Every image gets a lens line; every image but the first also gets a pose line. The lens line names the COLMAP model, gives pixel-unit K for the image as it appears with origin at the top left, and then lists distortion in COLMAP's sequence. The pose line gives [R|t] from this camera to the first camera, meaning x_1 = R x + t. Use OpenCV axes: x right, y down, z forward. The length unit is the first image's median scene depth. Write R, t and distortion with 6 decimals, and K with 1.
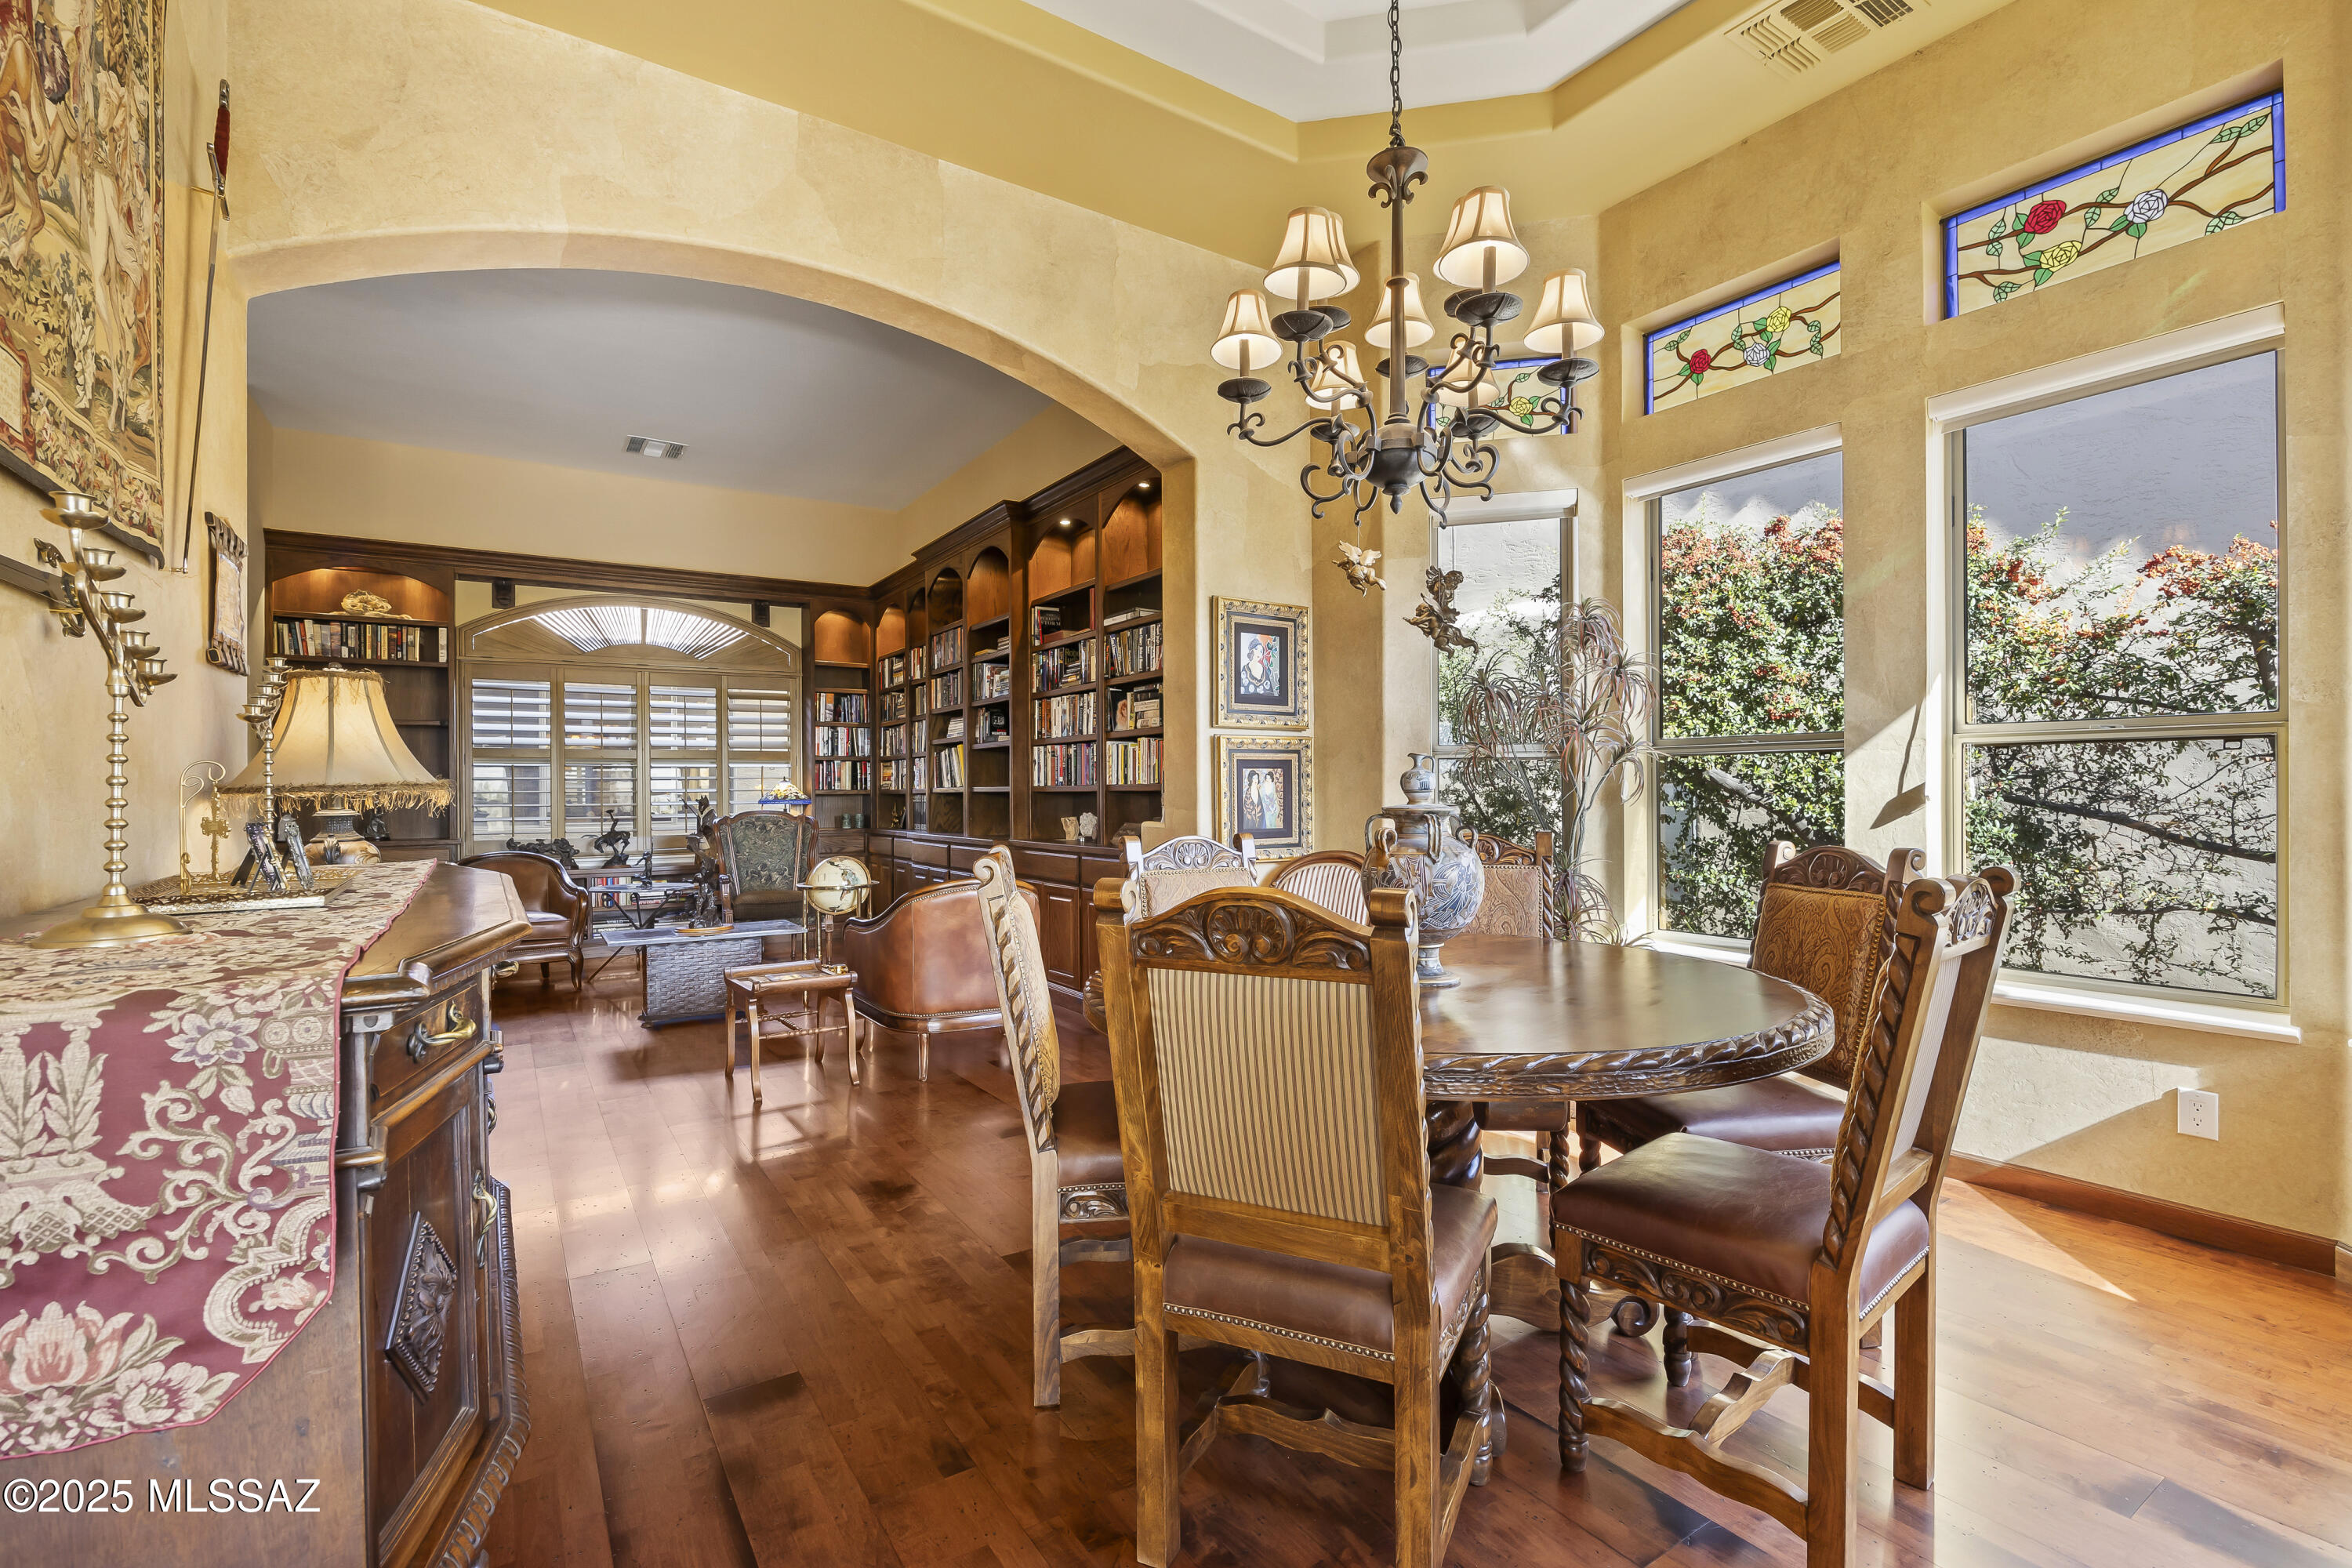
lens RADIAL K [[1034.6, 0, 1176.0], [0, 1034.6, 784.0], [0, 0, 1]] dist [-0.009725, -0.000040]
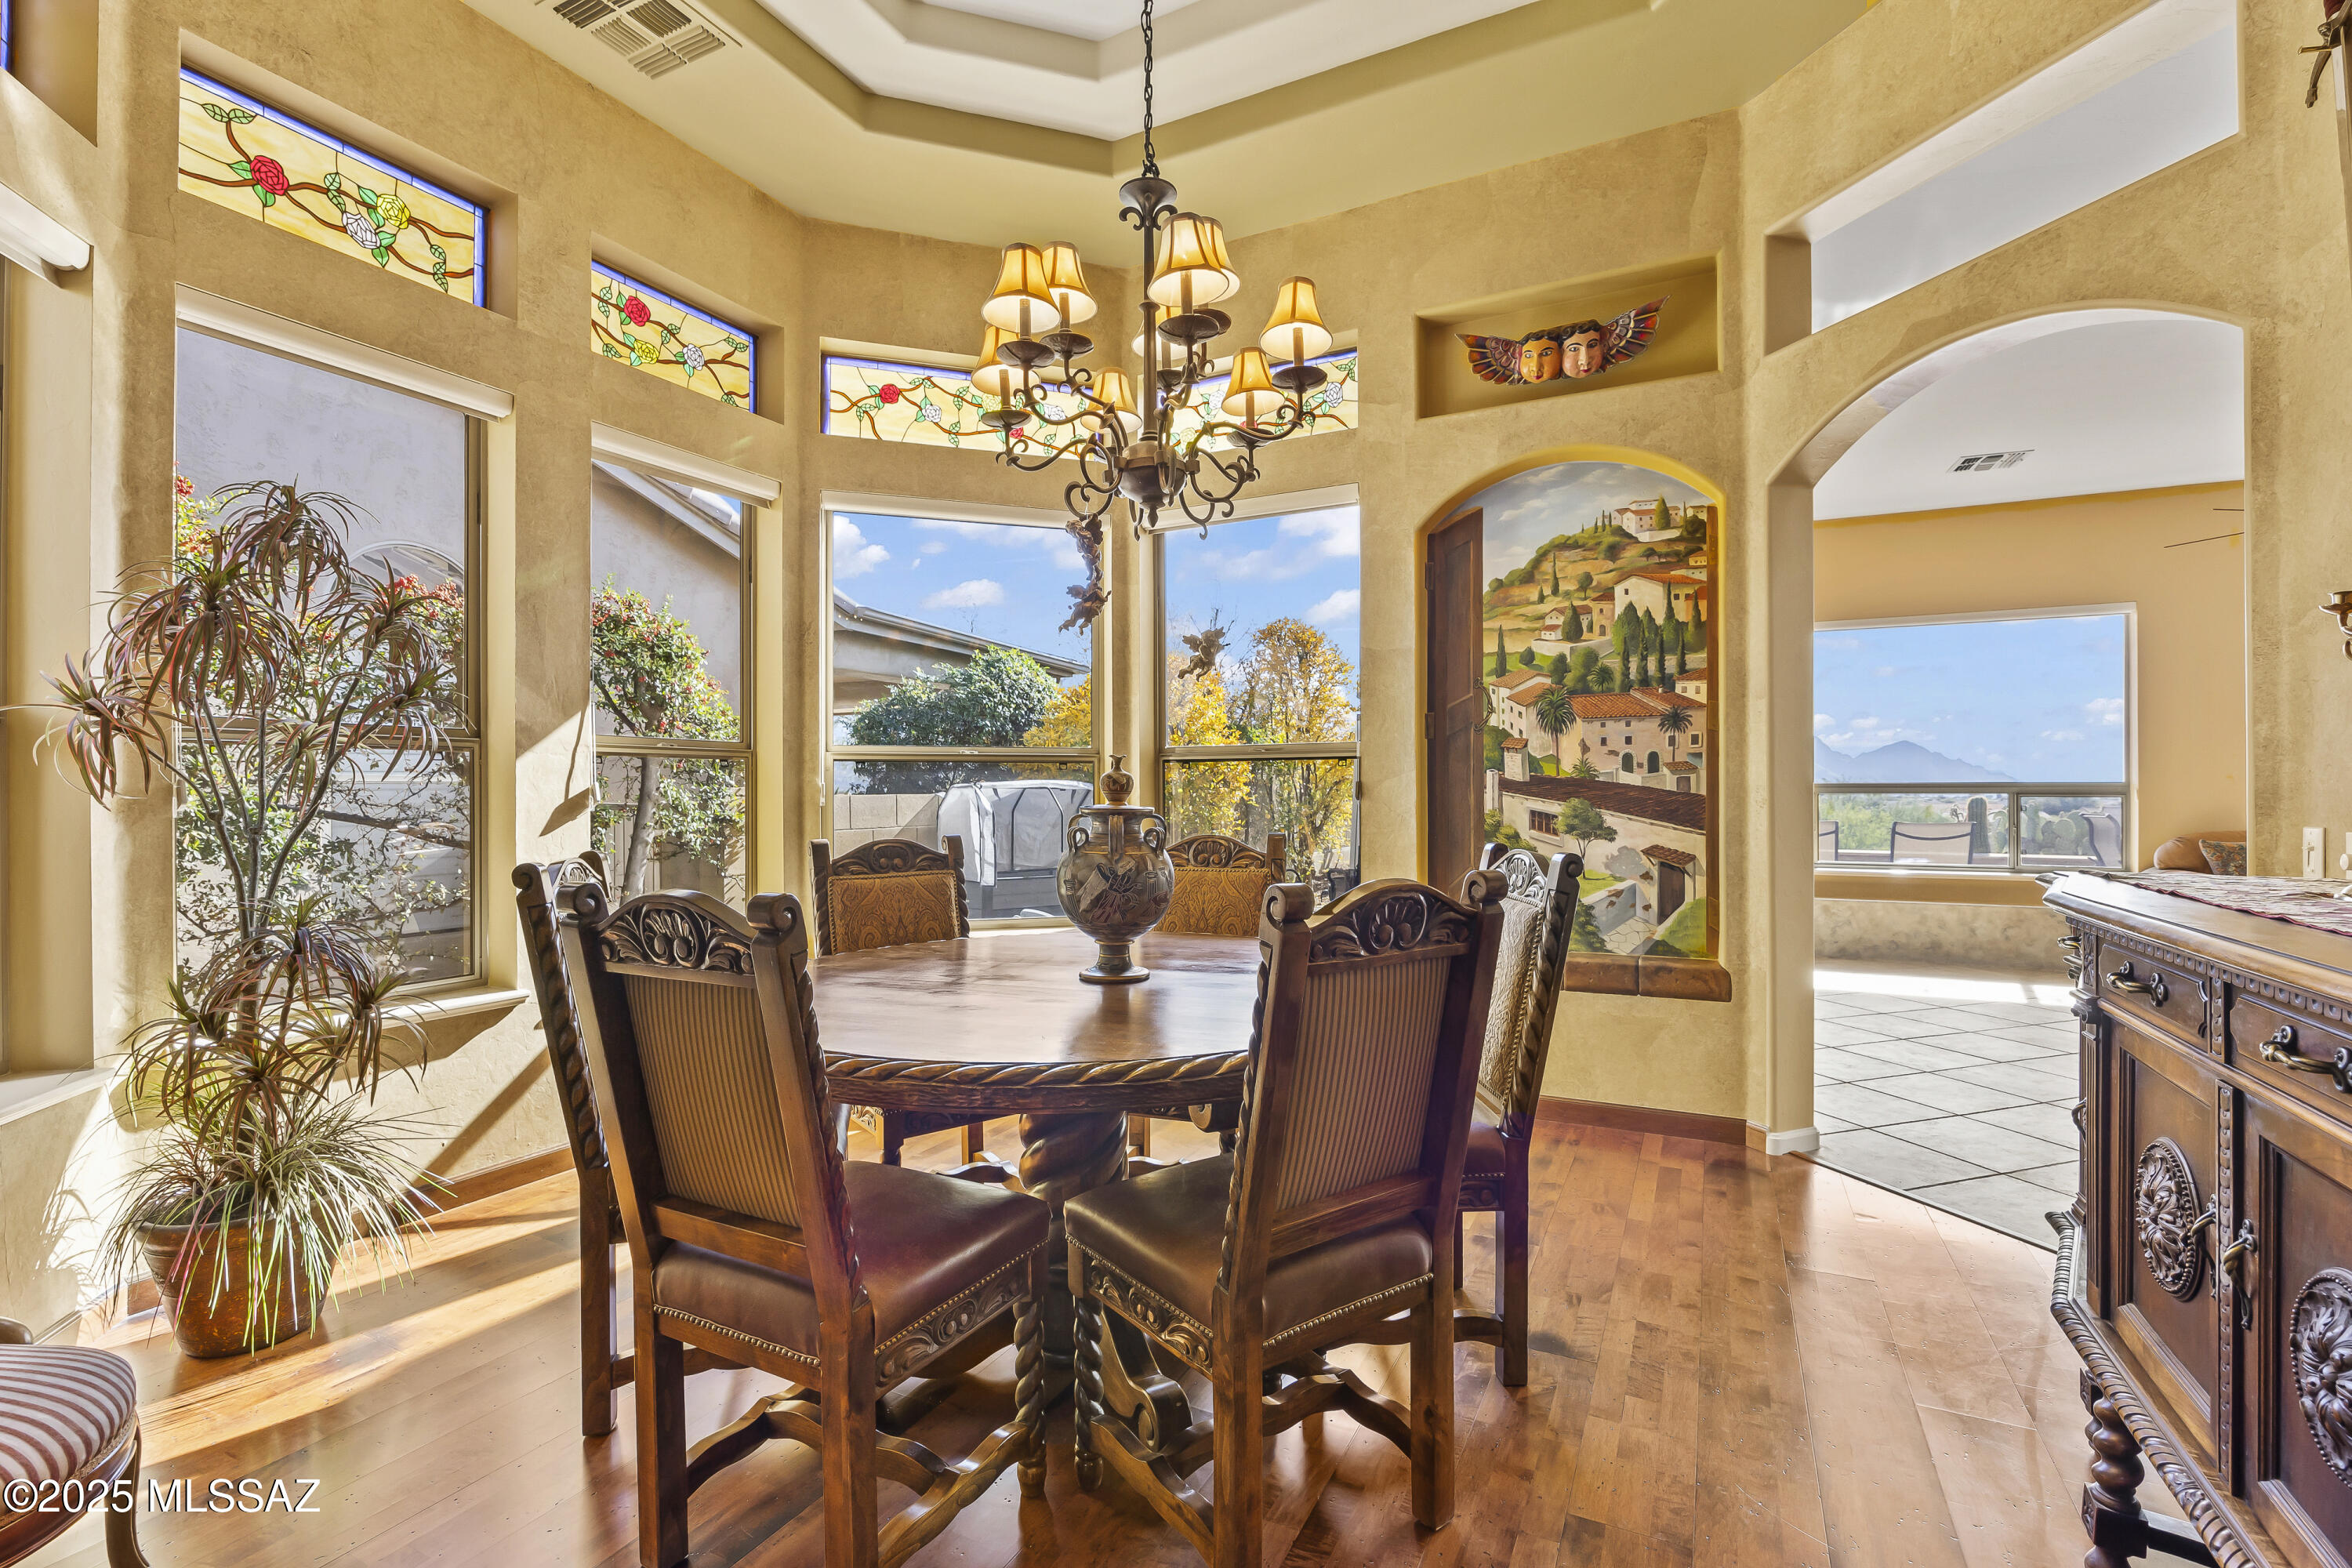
lens RADIAL K [[1048.0, 0, 1170.8], [0, 1048.0, 771.2], [0, 0, 1]] dist [-0.008901, 0.000768]
pose [[-0.487321, 0.027161, 0.872800, -0.364087], [0.006569, 0.999602, -0.027439, 0.011691], [-0.873198, -0.007638, -0.487305, 0.772278]]
